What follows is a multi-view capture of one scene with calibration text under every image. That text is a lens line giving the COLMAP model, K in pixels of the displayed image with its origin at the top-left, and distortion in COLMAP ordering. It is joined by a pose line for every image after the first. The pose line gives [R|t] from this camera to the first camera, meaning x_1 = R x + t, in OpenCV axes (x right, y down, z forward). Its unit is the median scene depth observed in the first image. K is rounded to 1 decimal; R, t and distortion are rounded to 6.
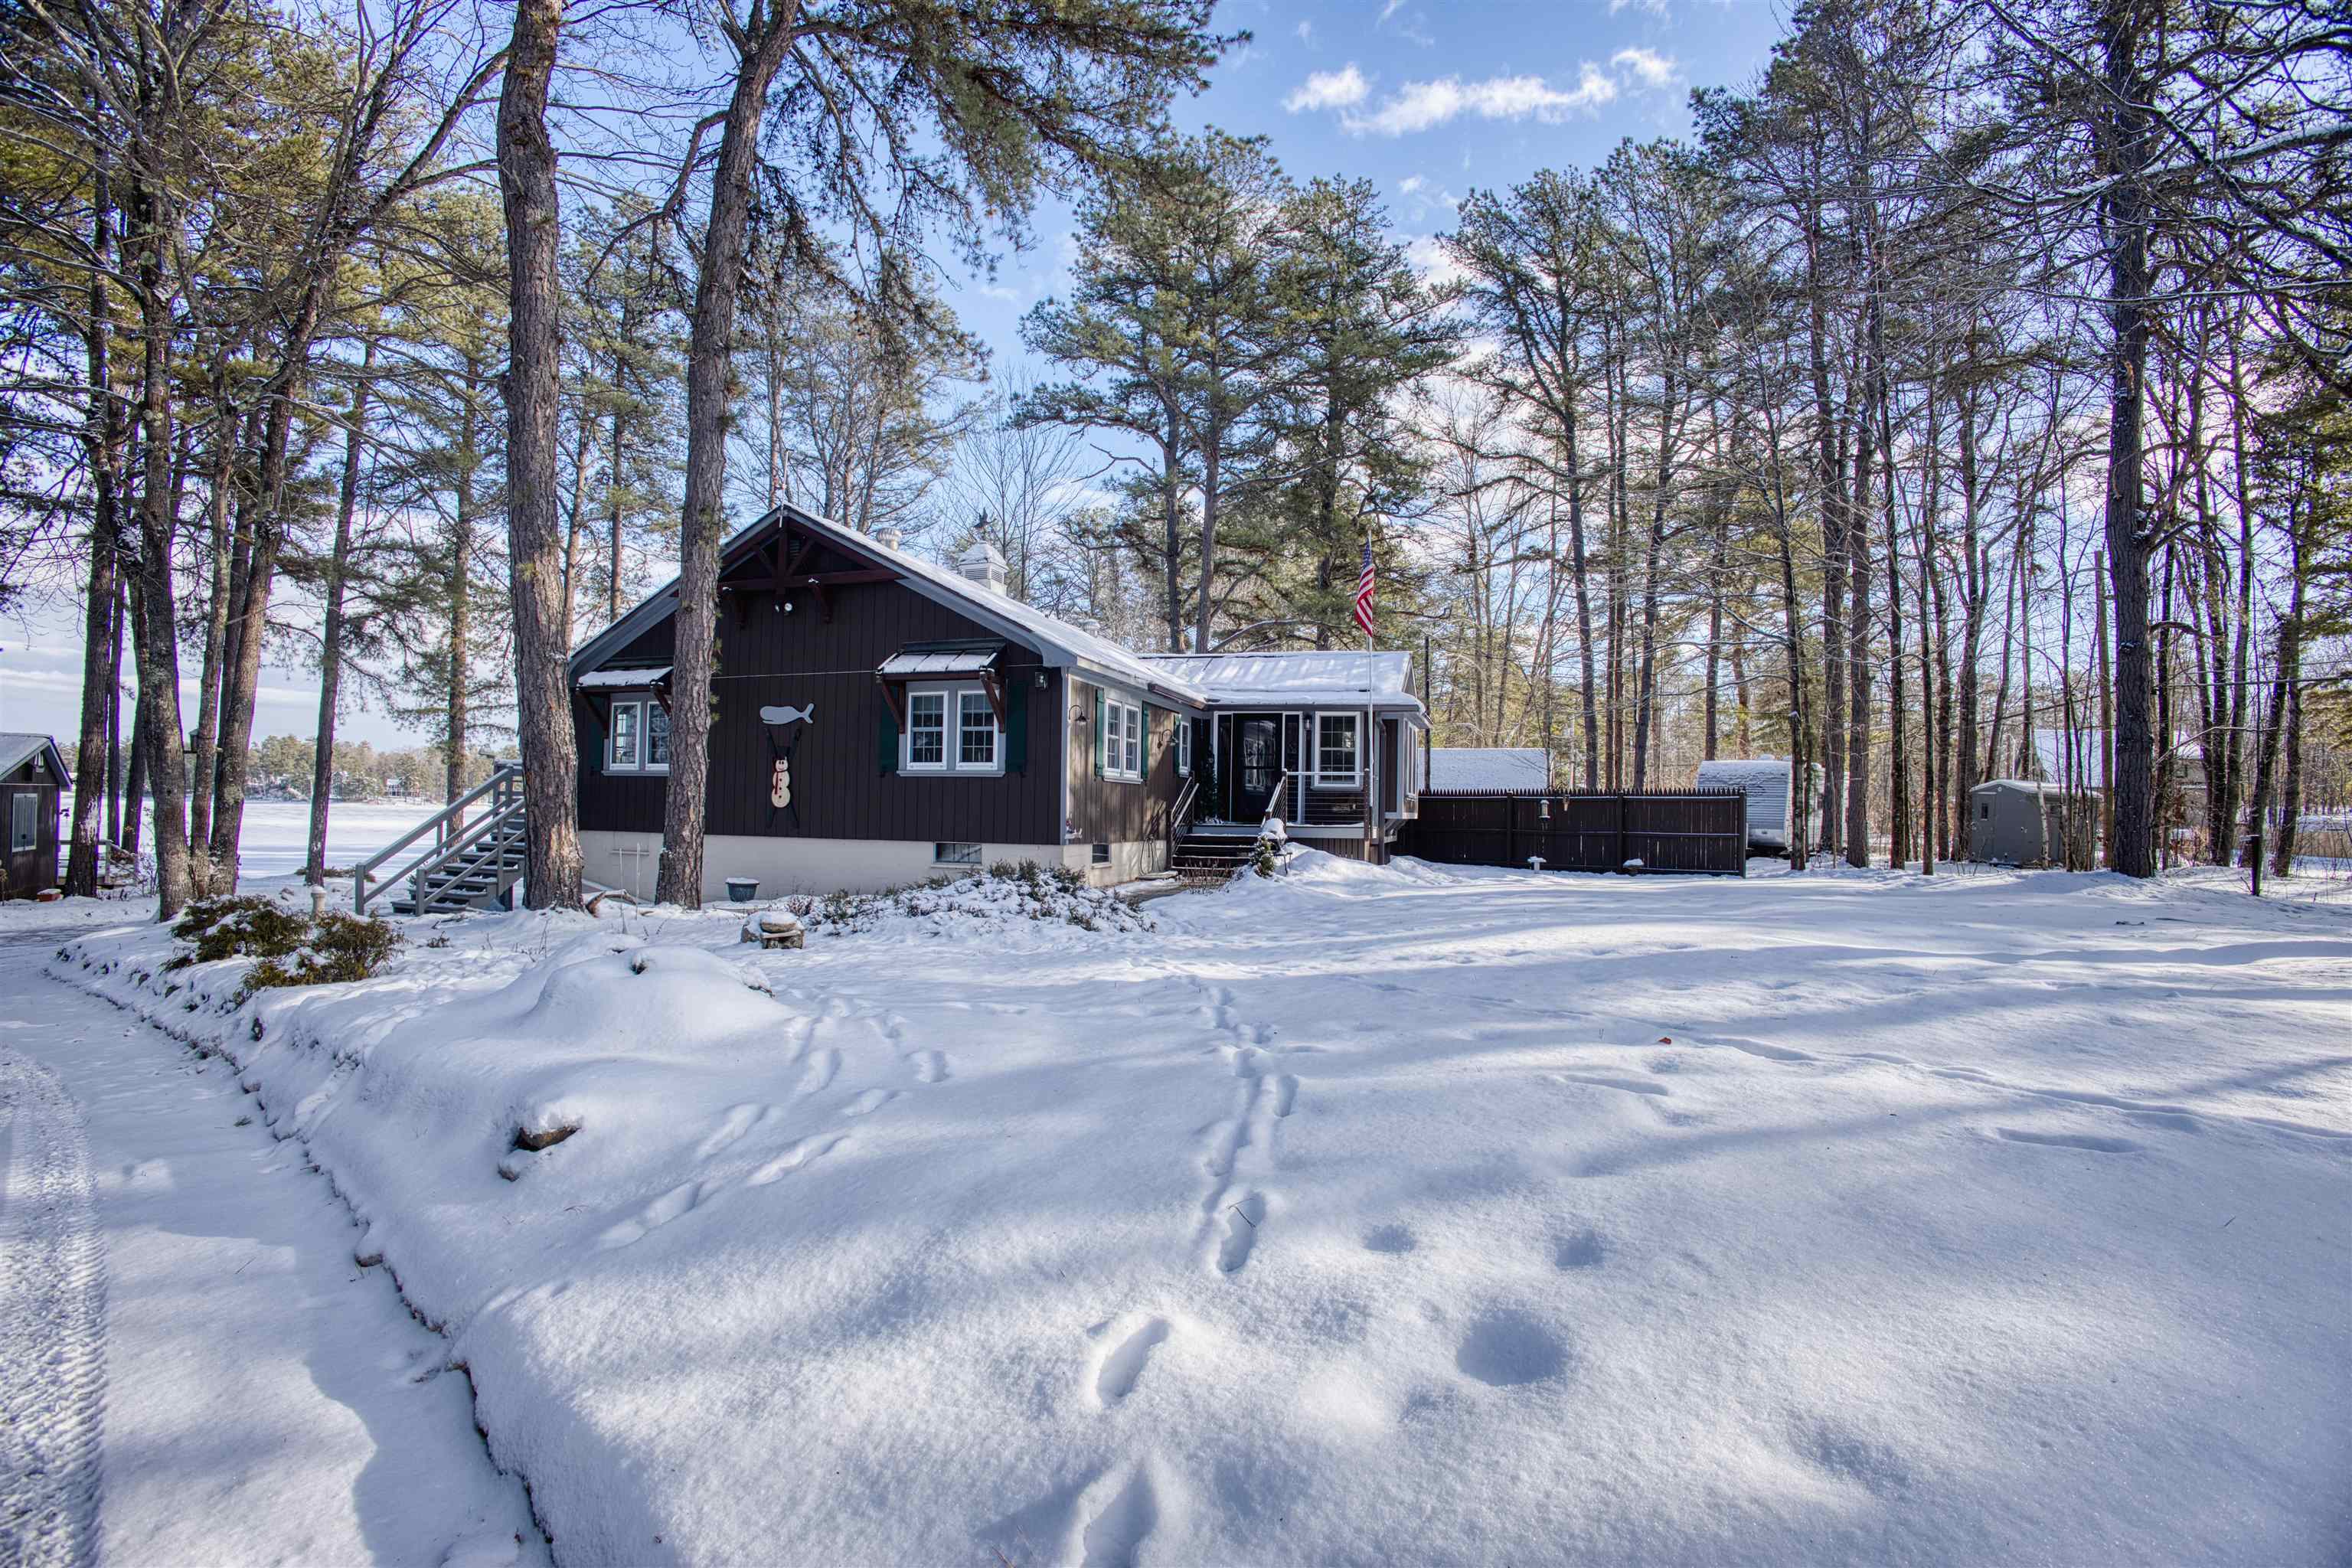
lens RADIAL K [[1053.7, 0, 1175.4], [0, 1053.7, 812.1], [0, 0, 1]] dist [-0.122215, 0.020847]
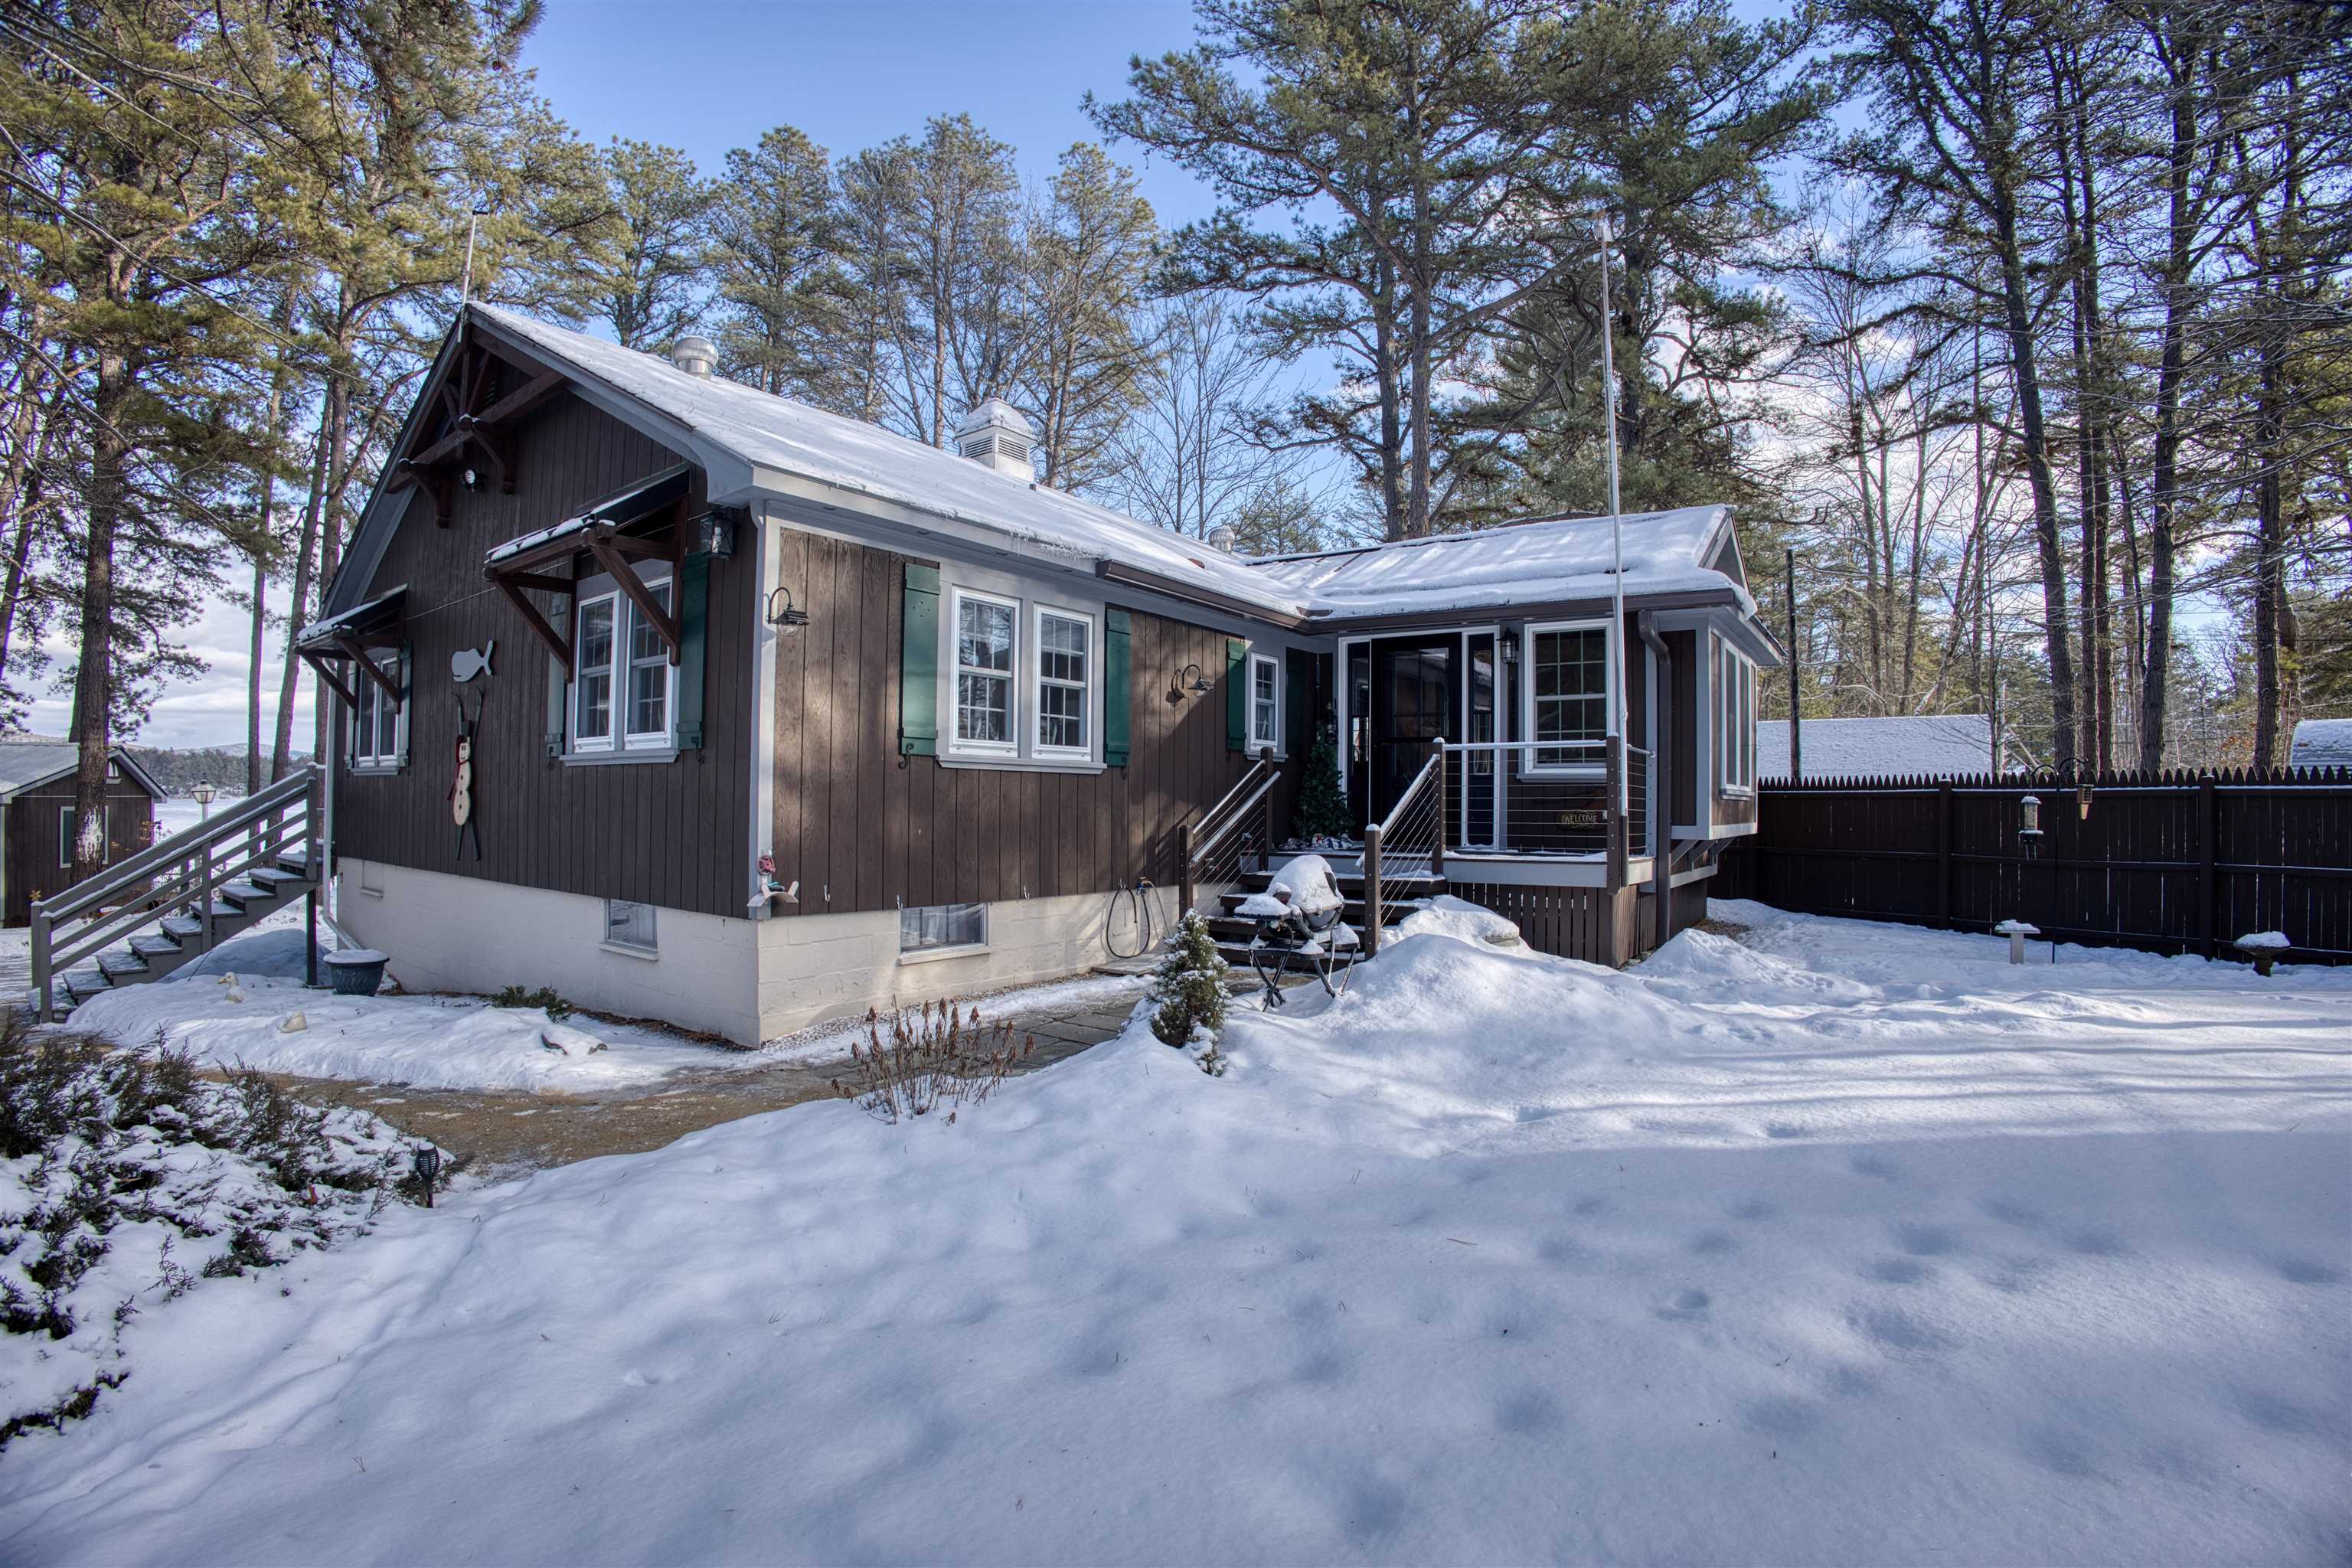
lens RADIAL K [[1053.7, 0, 1175.4], [0, 1053.7, 812.1], [0, 0, 1]] dist [-0.122215, 0.020847]
pose [[0.946476, -0.005290, -0.322731, 0.134125], [0.007140, 0.999964, 0.004550, -0.009255], [0.322695, -0.006611, 0.946480, 0.476213]]
